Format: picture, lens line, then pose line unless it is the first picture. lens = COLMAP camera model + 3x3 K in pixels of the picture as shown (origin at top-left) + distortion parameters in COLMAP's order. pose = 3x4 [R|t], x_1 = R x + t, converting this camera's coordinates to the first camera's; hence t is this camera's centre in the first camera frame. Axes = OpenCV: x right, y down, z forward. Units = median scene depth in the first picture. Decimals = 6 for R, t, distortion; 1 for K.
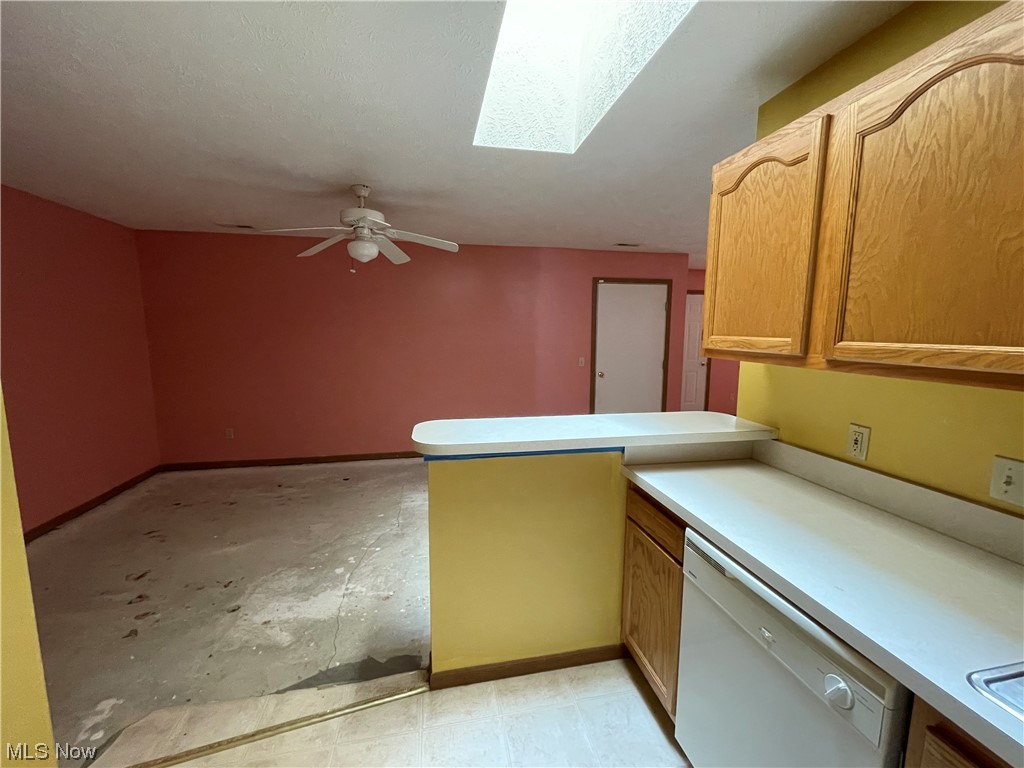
lens RADIAL K [[411.8, 0, 513.7], [0, 411.8, 382.4], [0, 0, 1]] dist [-0.002275, -0.000083]
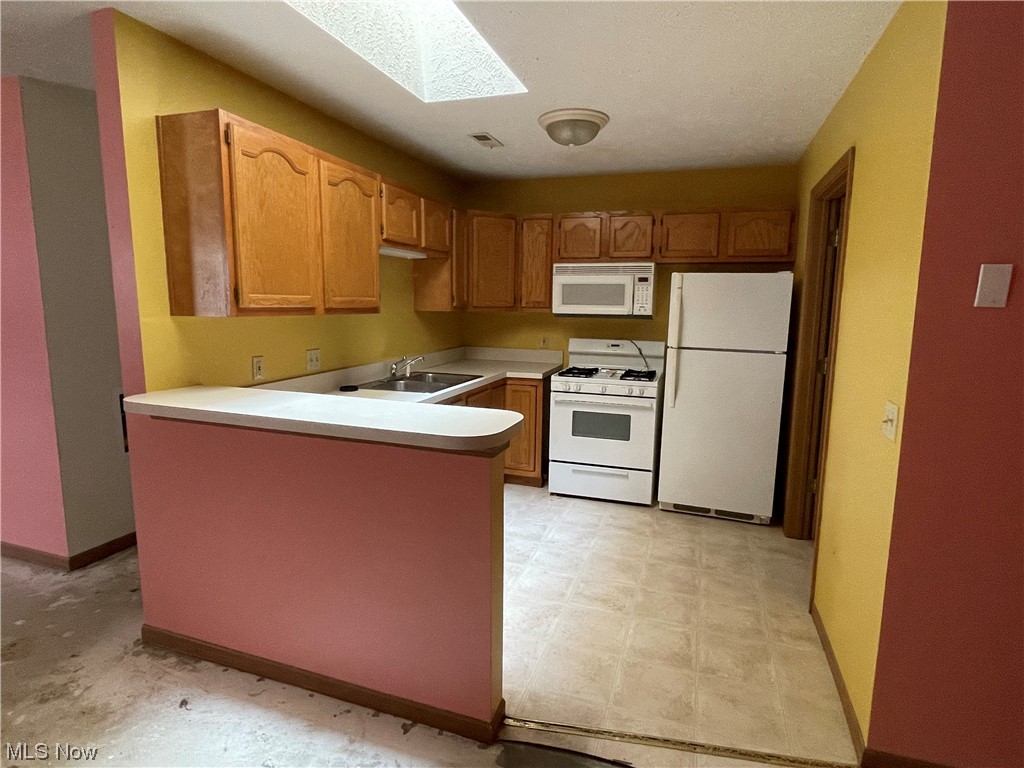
lens RADIAL K [[557.5, 0, 512.5], [0, 557.5, 383.3], [0, 0, 1]] dist [0.004224, 0.000099]
pose [[-0.861510, -0.093553, 0.499047, -0.861050], [0.045872, 0.964518, 0.260001, -0.258083], [-0.505664, 0.246885, -0.826651, 2.099229]]
